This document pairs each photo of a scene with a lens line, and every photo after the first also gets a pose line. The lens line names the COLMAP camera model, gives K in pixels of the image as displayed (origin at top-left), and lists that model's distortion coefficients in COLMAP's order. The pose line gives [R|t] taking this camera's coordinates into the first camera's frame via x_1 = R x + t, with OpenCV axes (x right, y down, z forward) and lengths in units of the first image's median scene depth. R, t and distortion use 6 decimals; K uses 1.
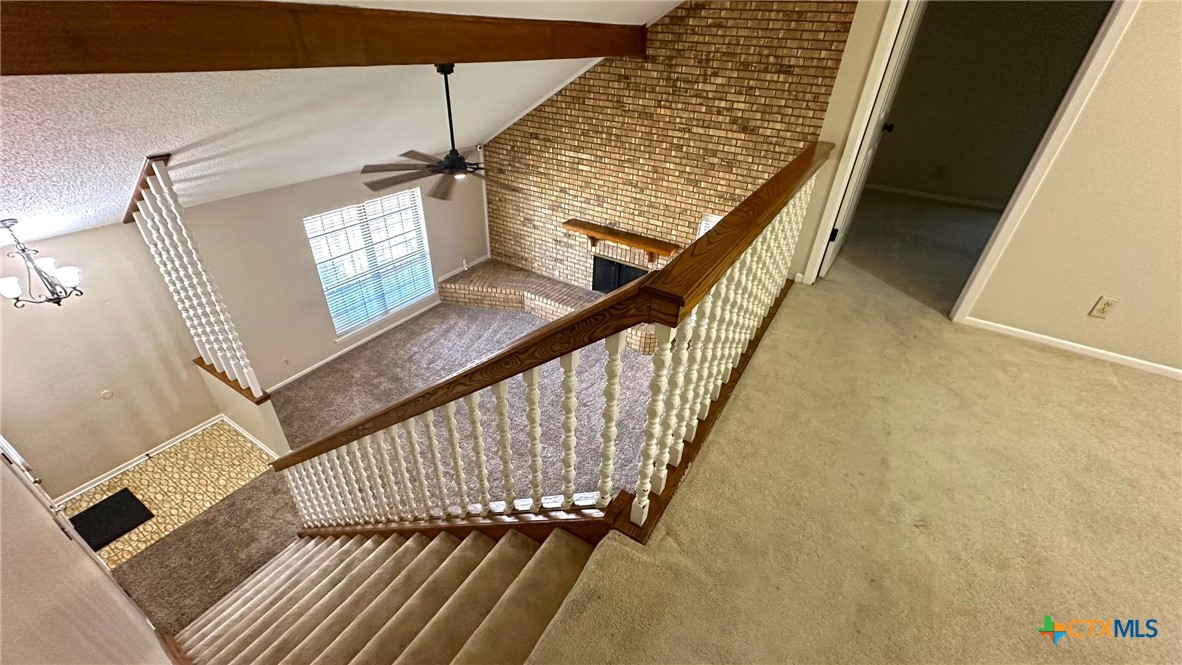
lens RADIAL K [[470.6, 0, 593.8], [0, 470.6, 328.5], [0, 0, 1]] dist [-0.001449, 0.001274]
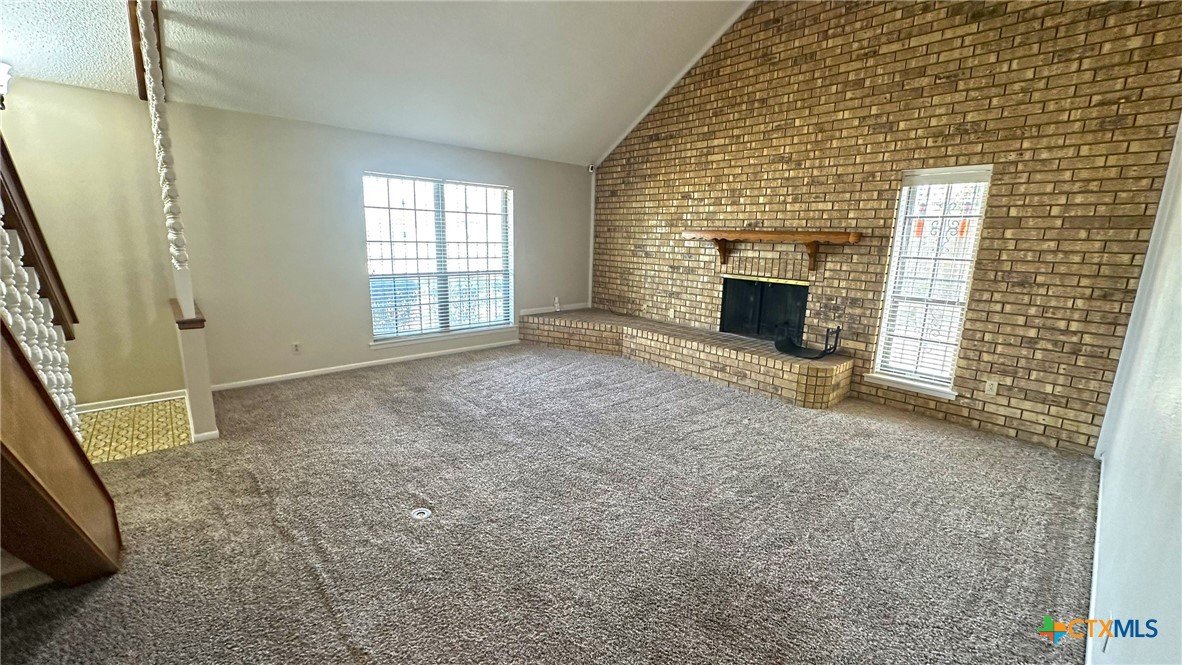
lens RADIAL K [[470.6, 0, 593.8], [0, 470.6, 334.2], [0, 0, 1]] dist [-0.001449, 0.001274]
pose [[0.959607, 0.036136, -0.279013, 0.013581], [-0.135047, 0.929161, -0.344126, 0.205982], [0.246813, 0.367905, 0.896509, 0.361422]]
